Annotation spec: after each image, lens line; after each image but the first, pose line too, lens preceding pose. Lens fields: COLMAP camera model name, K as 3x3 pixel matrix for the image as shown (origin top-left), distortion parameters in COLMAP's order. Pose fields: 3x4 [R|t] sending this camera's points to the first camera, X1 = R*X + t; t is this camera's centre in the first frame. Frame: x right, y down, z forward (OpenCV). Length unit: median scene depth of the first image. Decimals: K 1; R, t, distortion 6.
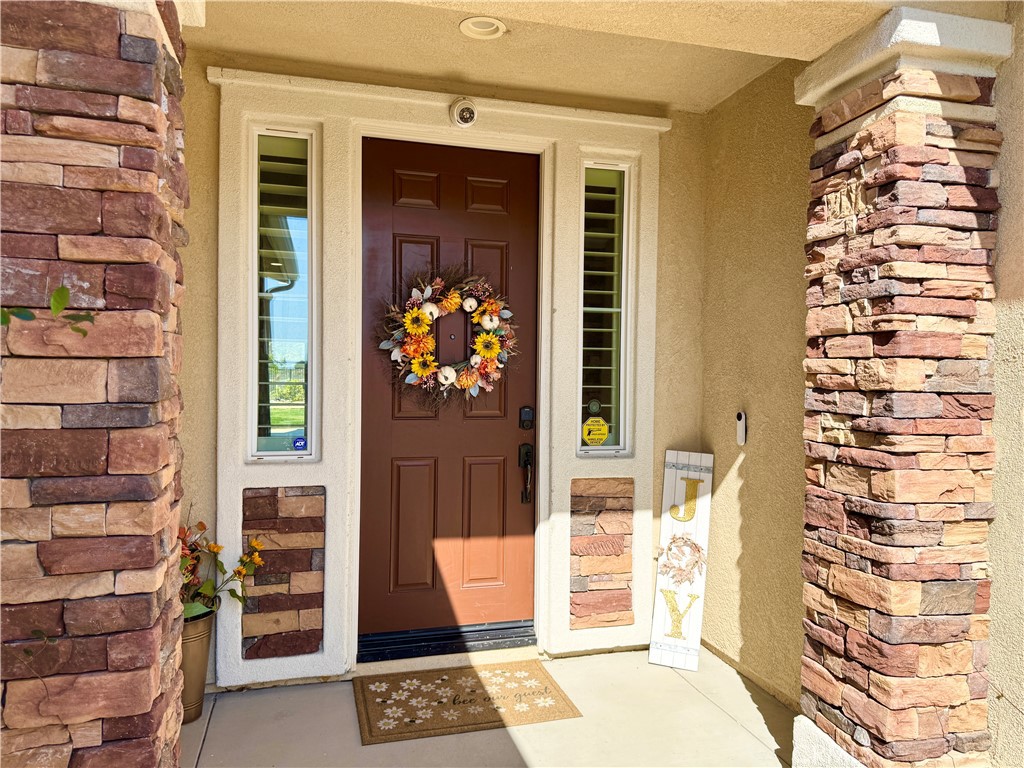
lens RADIAL K [[712.0, 0, 514.5], [0, 712.0, 381.5], [0, 0, 1]] dist [0.038743, -0.011355]
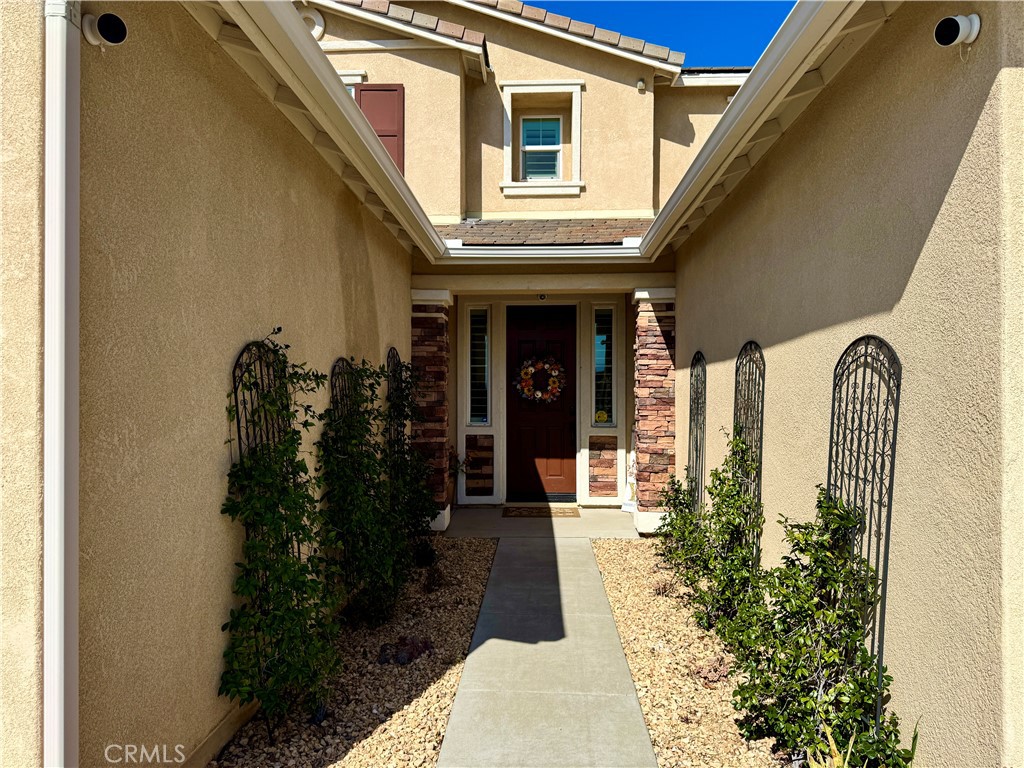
lens RADIAL K [[712.0, 0, 511.6], [0, 712.0, 386.3], [0, 0, 1]] dist [0.038743, -0.011355]
pose [[0.949127, -0.014661, -0.314551, 0.651558], [0.008855, 0.999763, -0.019880, 0.014158], [0.314768, 0.016083, 0.949032, -1.544319]]
